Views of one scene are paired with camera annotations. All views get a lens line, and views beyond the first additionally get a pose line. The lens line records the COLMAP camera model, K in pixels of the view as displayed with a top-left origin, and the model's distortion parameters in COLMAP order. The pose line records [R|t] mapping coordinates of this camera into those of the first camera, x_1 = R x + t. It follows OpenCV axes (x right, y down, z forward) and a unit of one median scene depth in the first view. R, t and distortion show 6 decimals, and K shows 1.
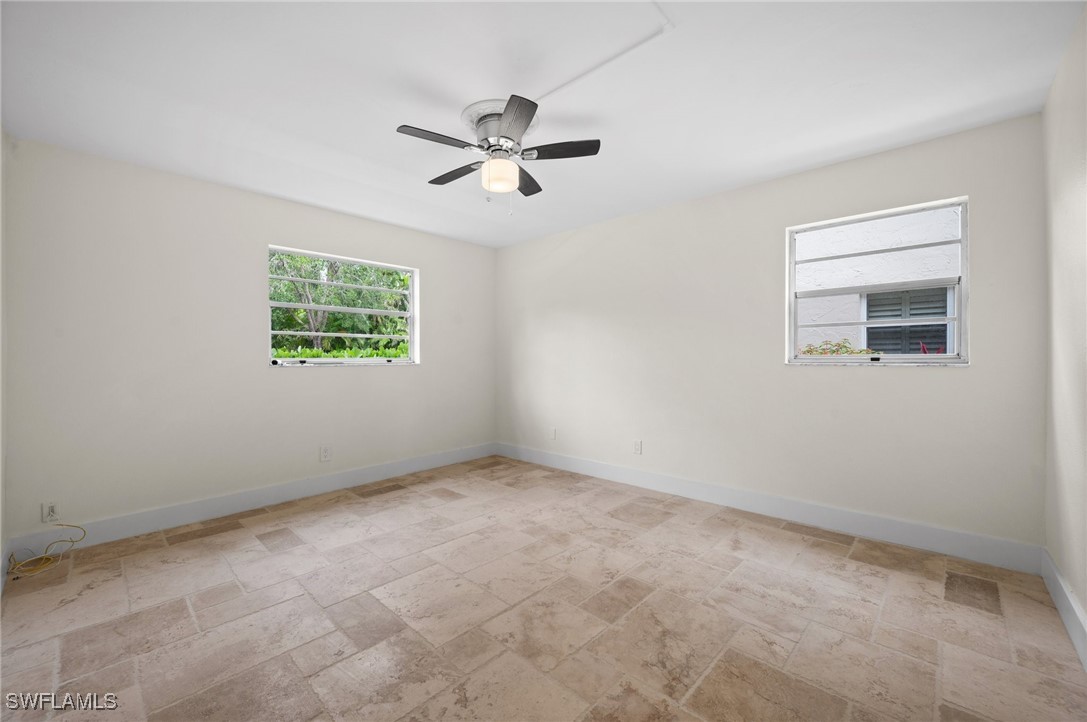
lens RADIAL K [[433.7, 0, 542.1], [0, 433.7, 362.8], [0, 0, 1]] dist [0.001766, 0.000111]
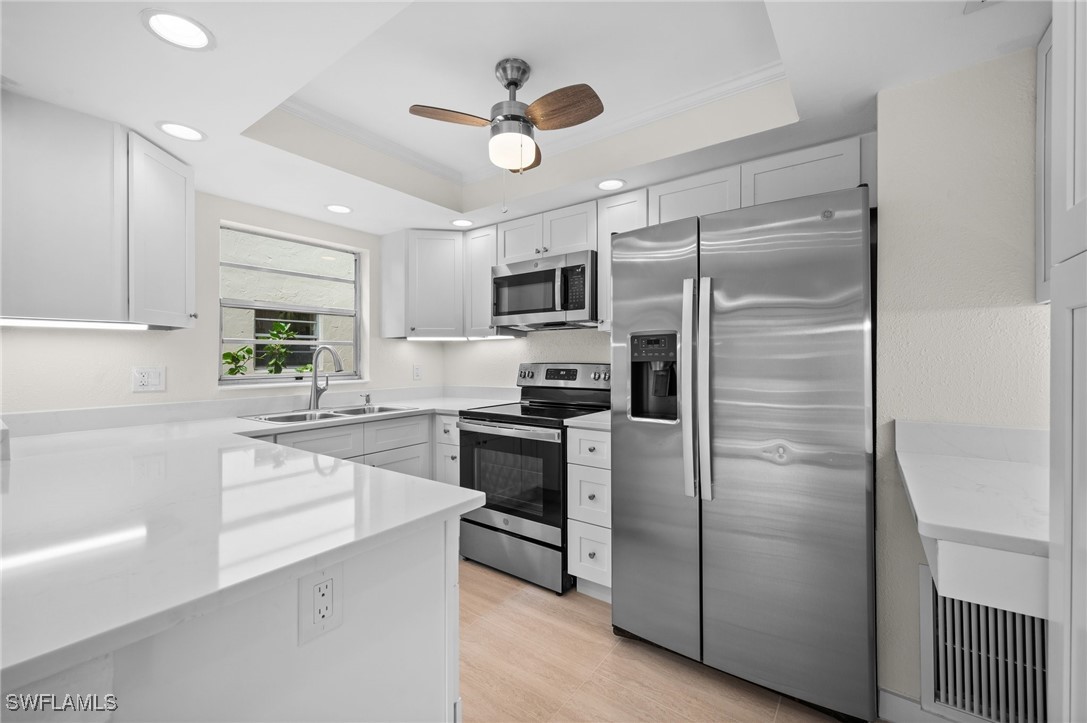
lens RADIAL K [[433.7, 0, 554.6], [0, 433.7, 355.6], [0, 0, 1]] dist [0.001766, 0.000111]
pose [[-0.118791, 0.011312, 0.992855, -0.368324], [0.021819, 0.999723, -0.008779, -0.041786], [-0.992679, 0.020621, -0.119005, 0.573693]]
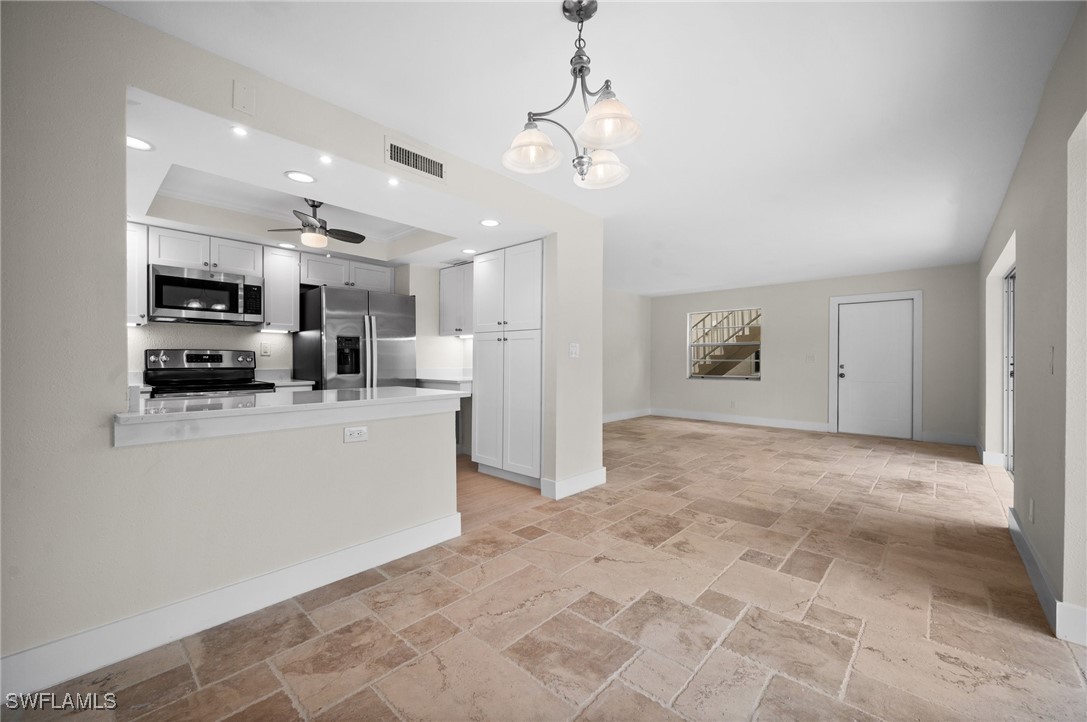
lens RADIAL K [[433.7, 0, 547.0], [0, 433.7, 356.5], [0, 0, 1]] dist [0.001766, 0.000111]
pose [[-0.999984, 0.003928, -0.004172, -0.405672], [0.003901, 0.999971, 0.006528, -0.013824], [0.004198, 0.006512, -0.999970, 1.911154]]
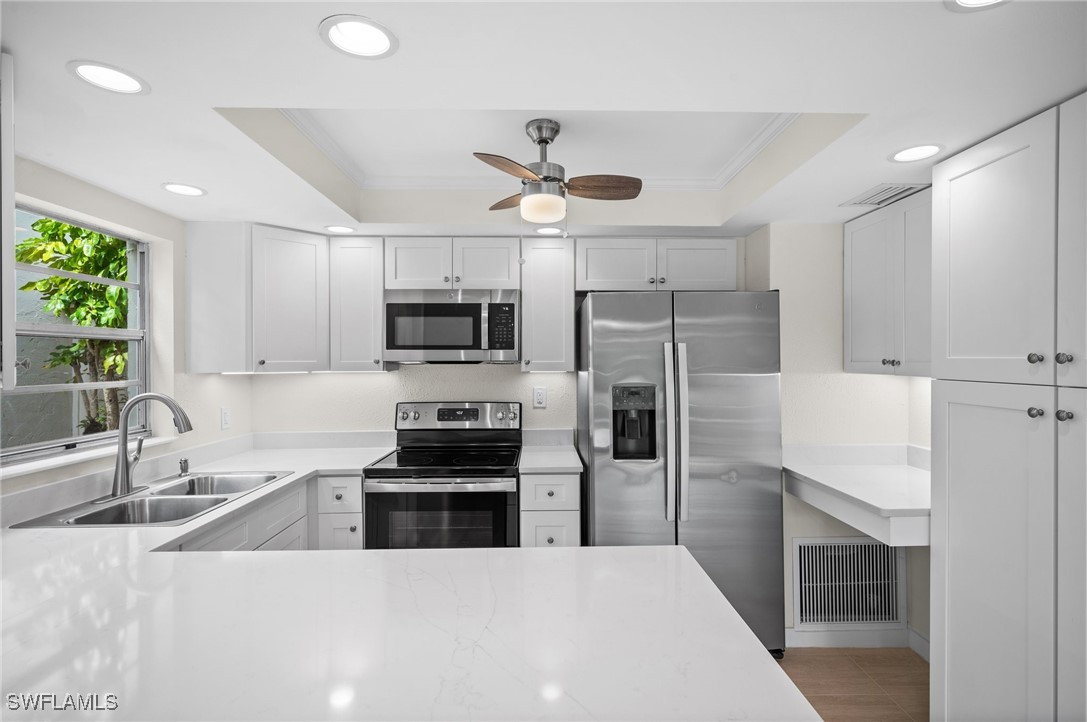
lens RADIAL K [[522.7, 0, 548.2], [0, 522.7, 357.0], [0, 0, 1]] dist [0.000154, -0.000523]
pose [[-0.683545, 0.010024, 0.729839, -0.292360], [0.016347, 0.999865, 0.001578, -0.137554], [-0.729725, 0.013009, -0.683617, 1.111582]]
